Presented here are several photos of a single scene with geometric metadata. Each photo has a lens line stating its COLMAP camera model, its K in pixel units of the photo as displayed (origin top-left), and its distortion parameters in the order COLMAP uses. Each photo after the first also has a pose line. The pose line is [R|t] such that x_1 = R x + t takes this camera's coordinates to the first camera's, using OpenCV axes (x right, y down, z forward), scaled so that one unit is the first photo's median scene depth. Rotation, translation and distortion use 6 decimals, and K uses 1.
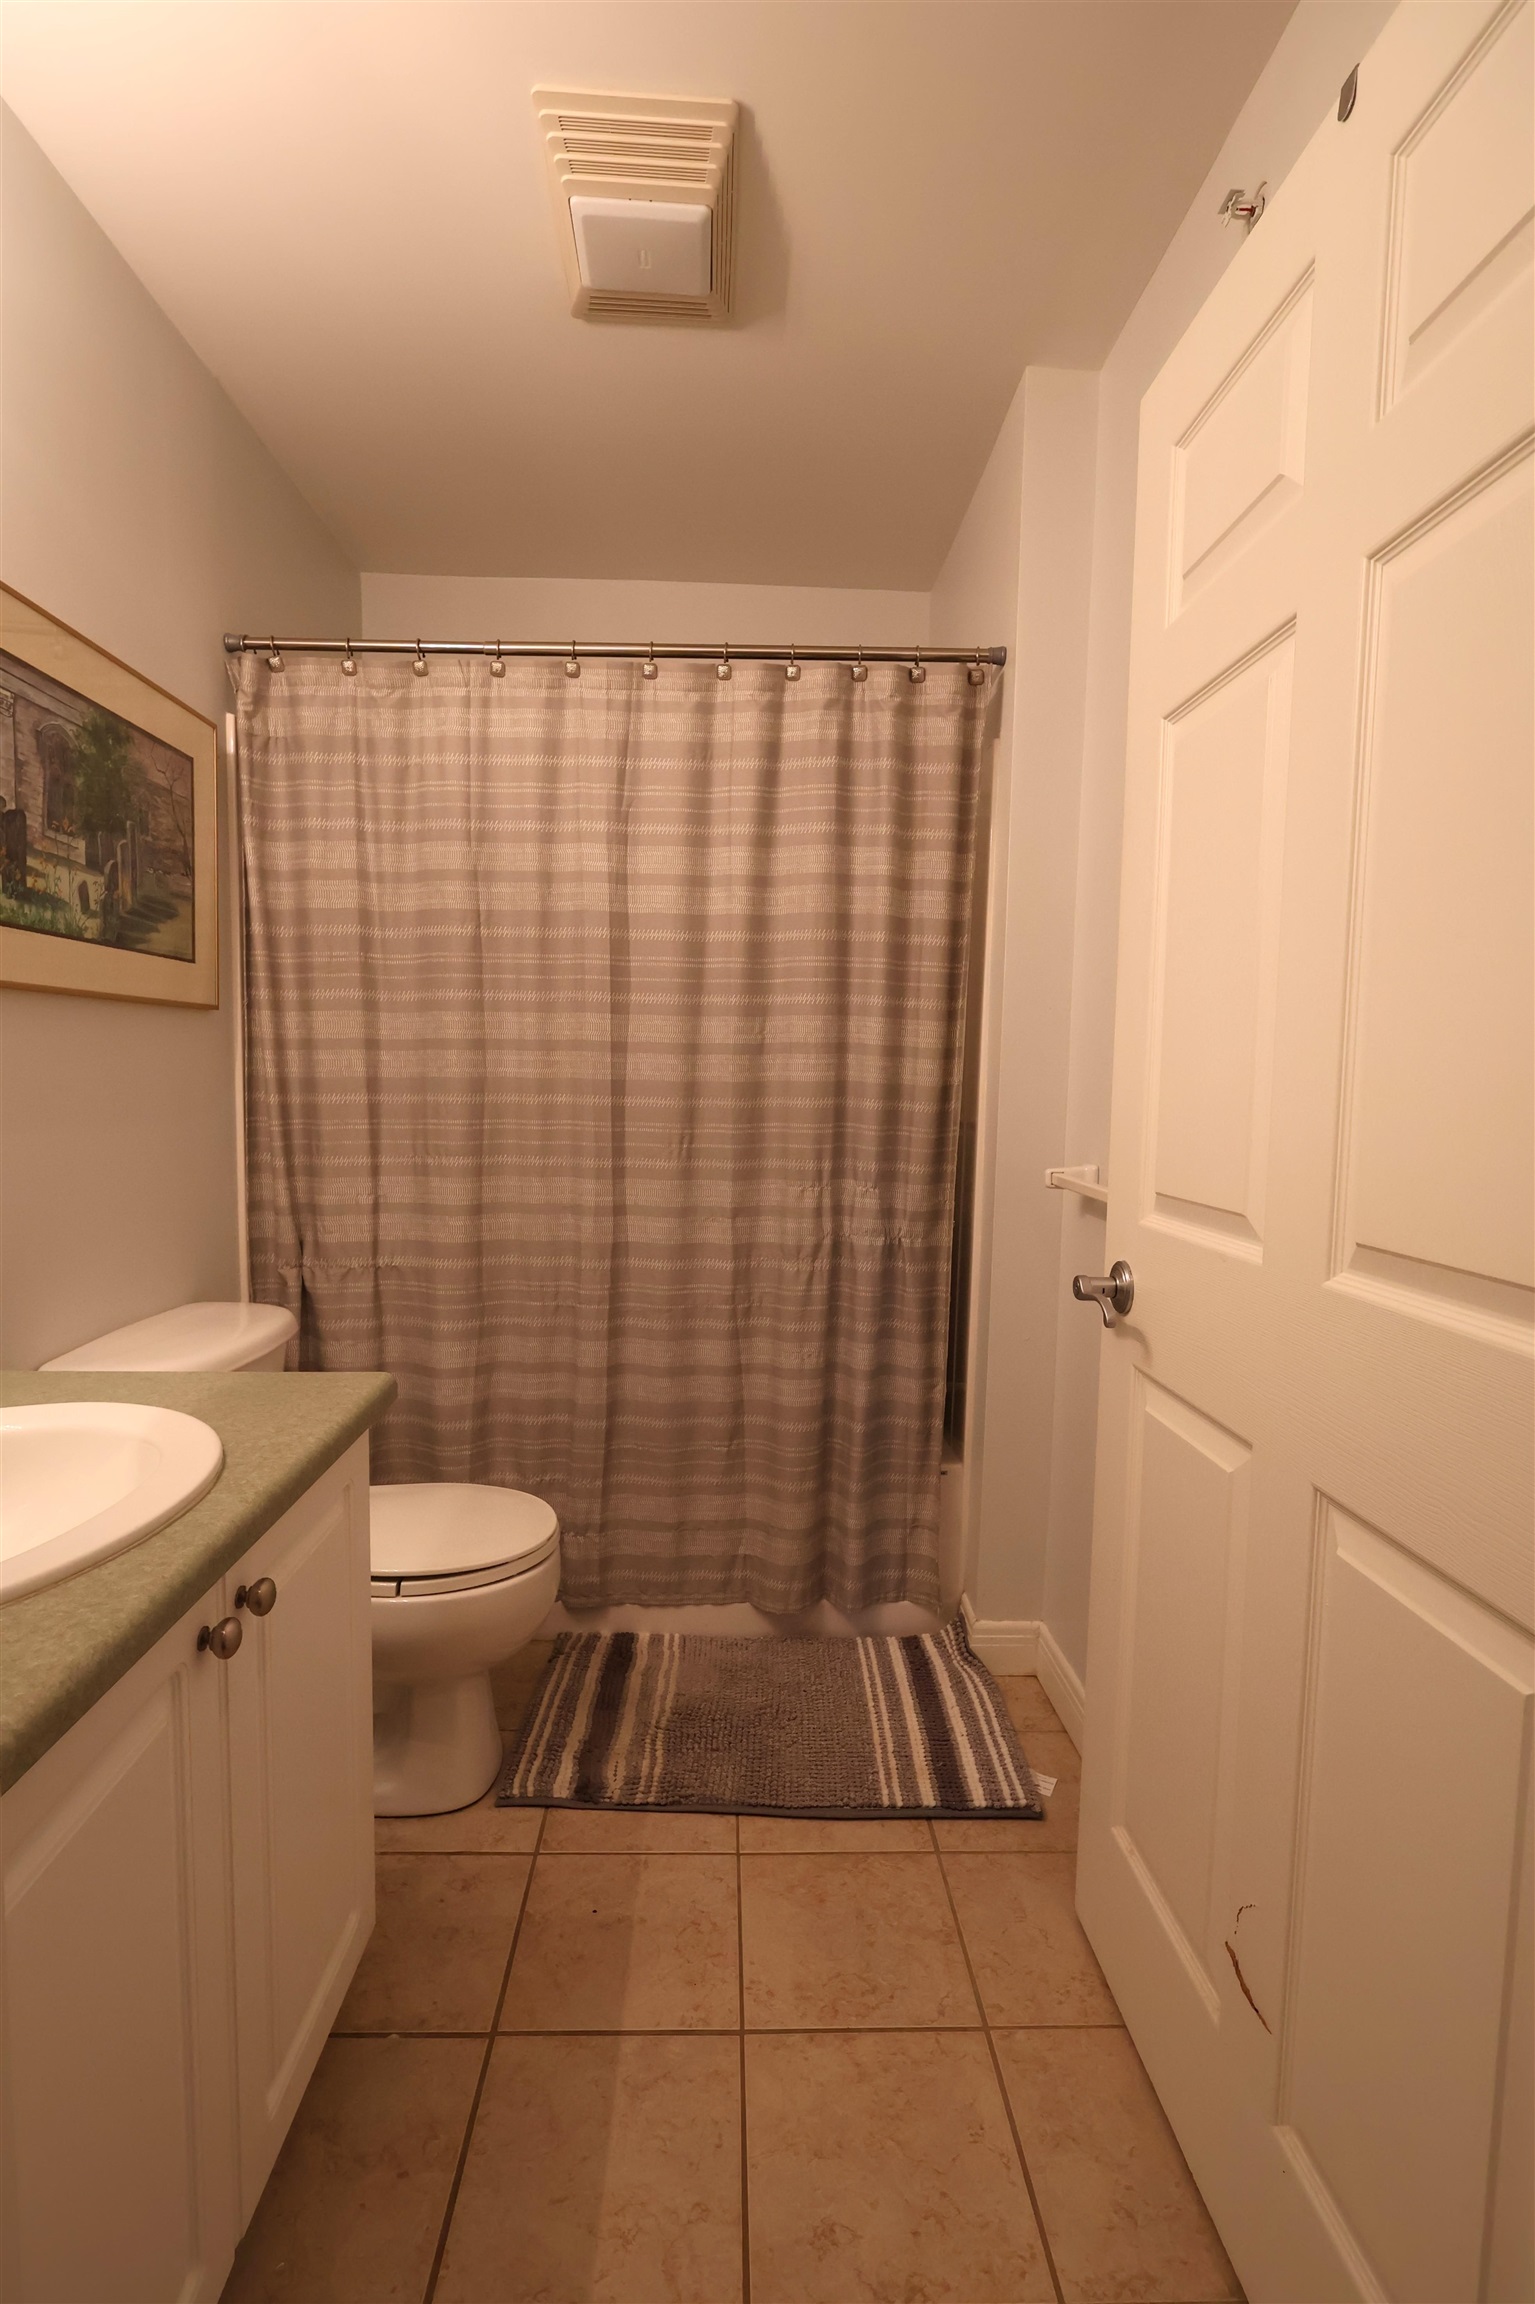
lens RADIAL K [[1093.6, 0, 693.8], [0, 1093.6, 1181.7], [0, 0, 1]] dist [-0.006442, 0.002663]
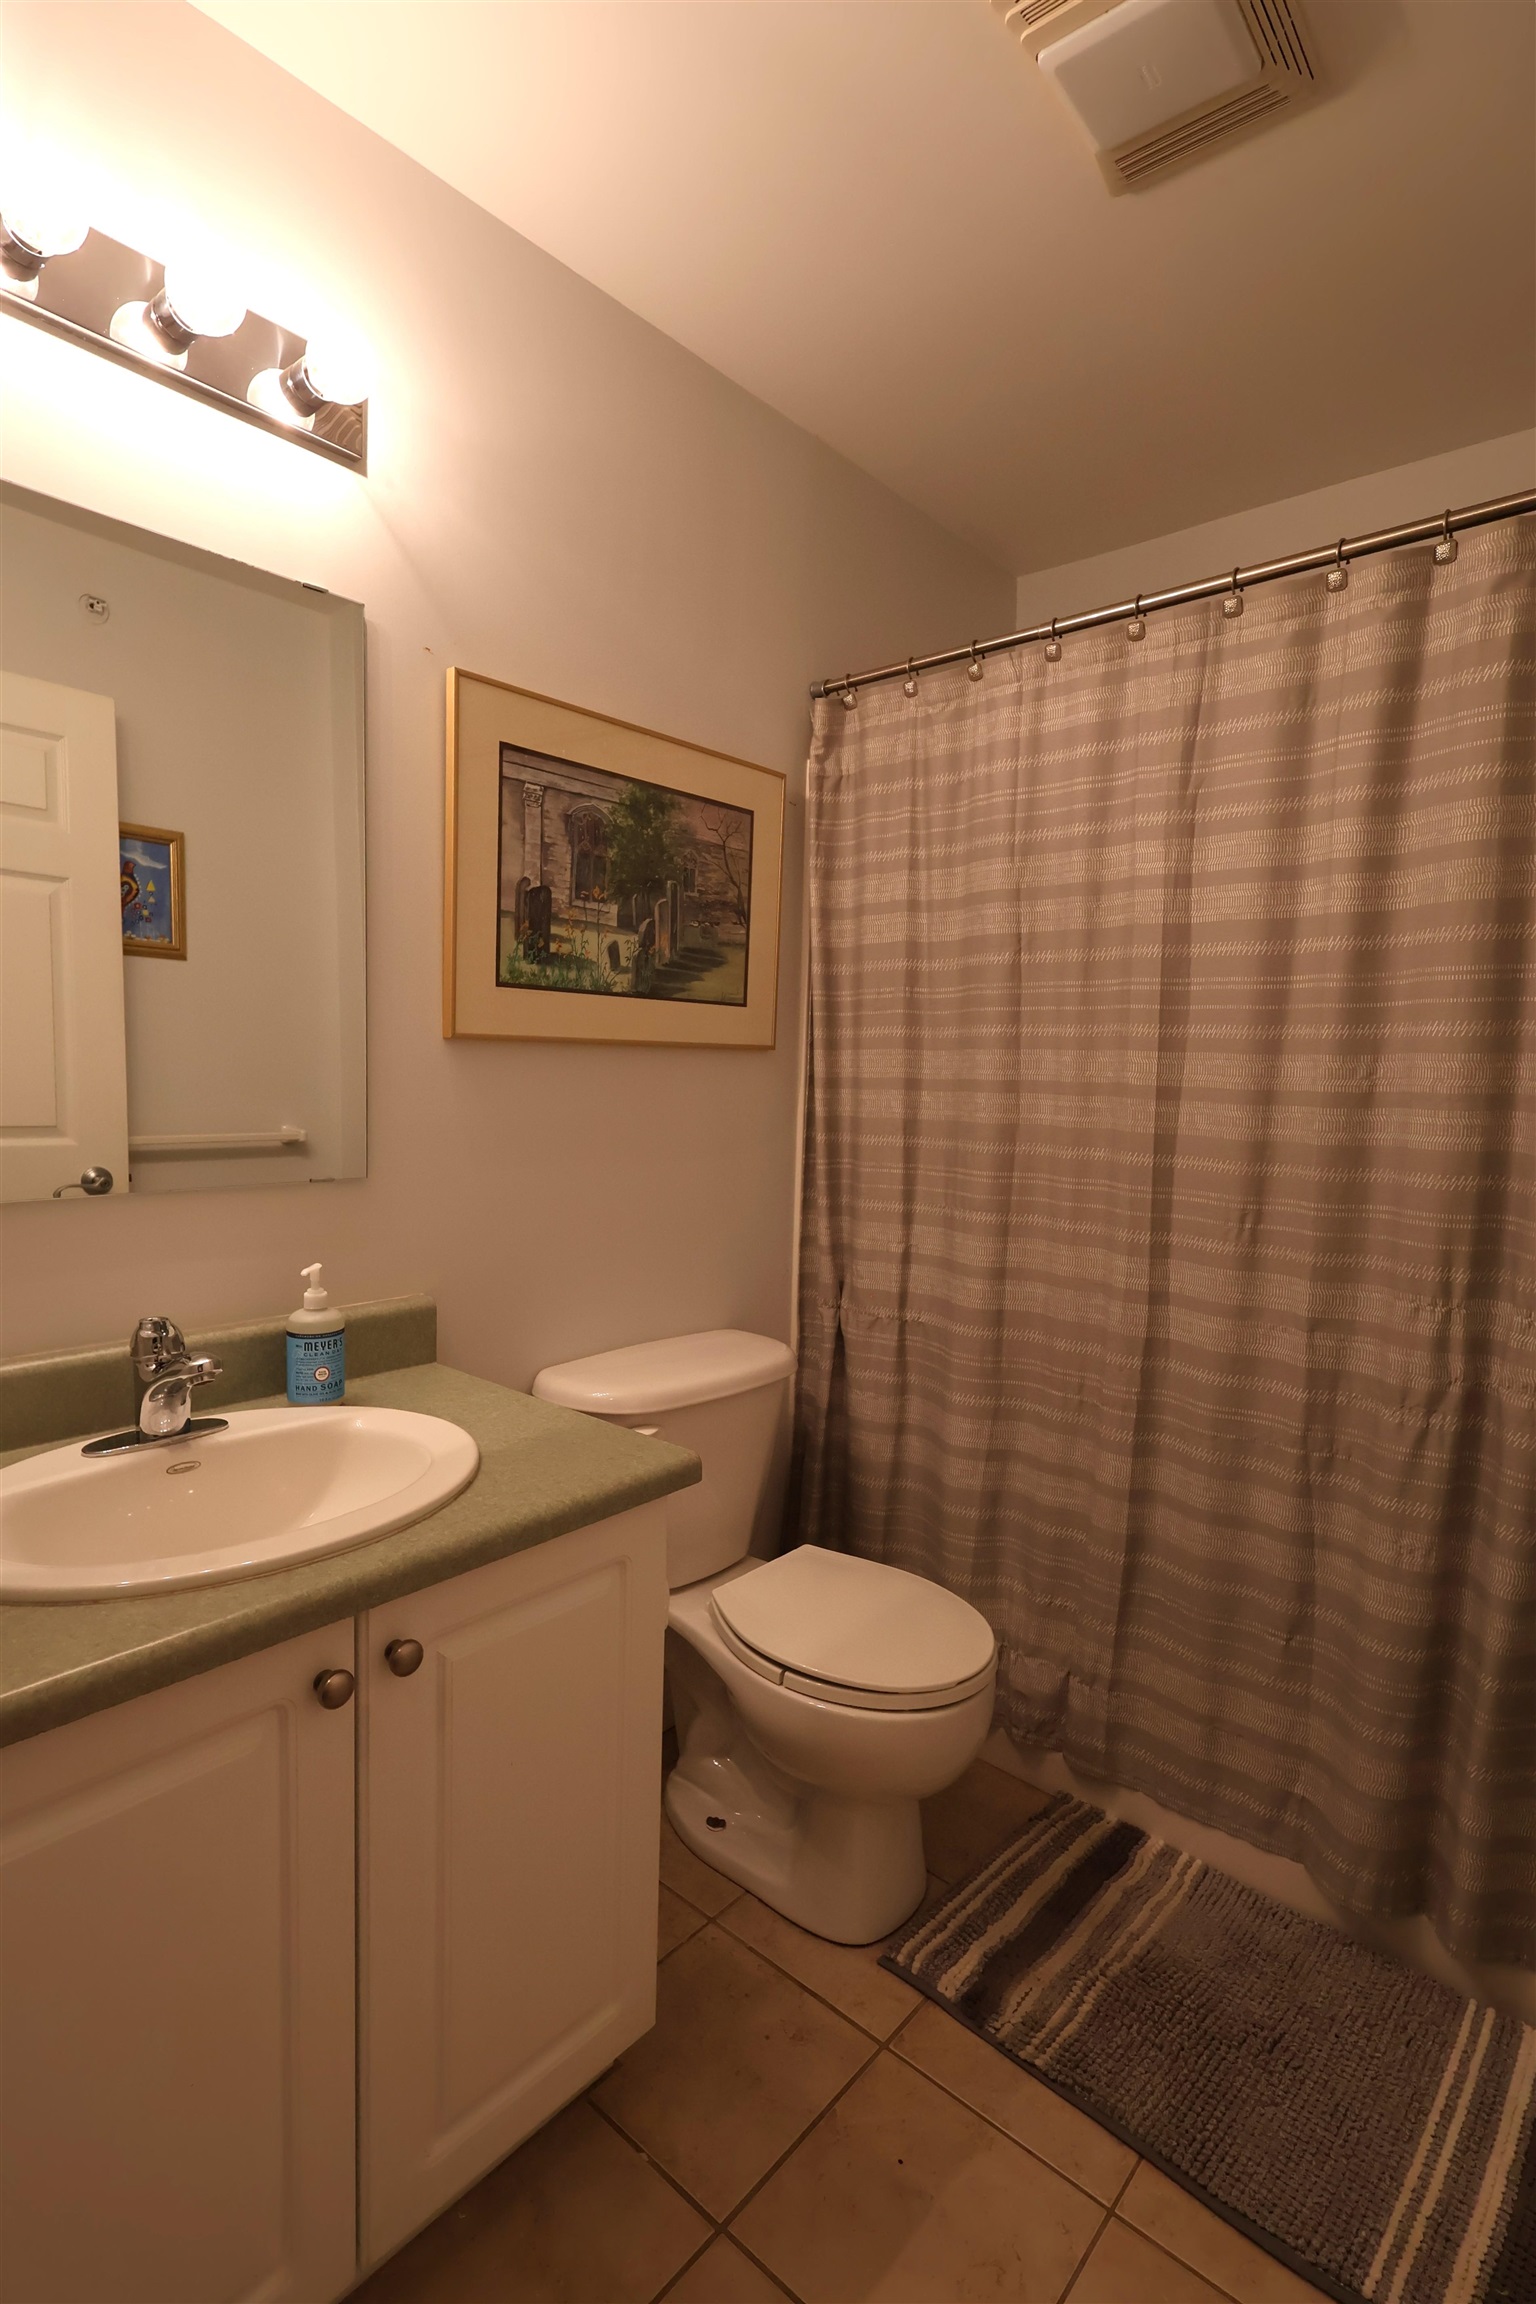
lens RADIAL K [[1093.6, 0, 762.7], [0, 1093.6, 1172.1], [0, 0, 1]] dist [-0.006442, 0.002663]
pose [[0.746666, 0.068748, -0.661637, 0.243774], [-0.079928, 0.996711, 0.013364, -0.054489], [0.660380, 0.042904, 0.749705, 0.220309]]
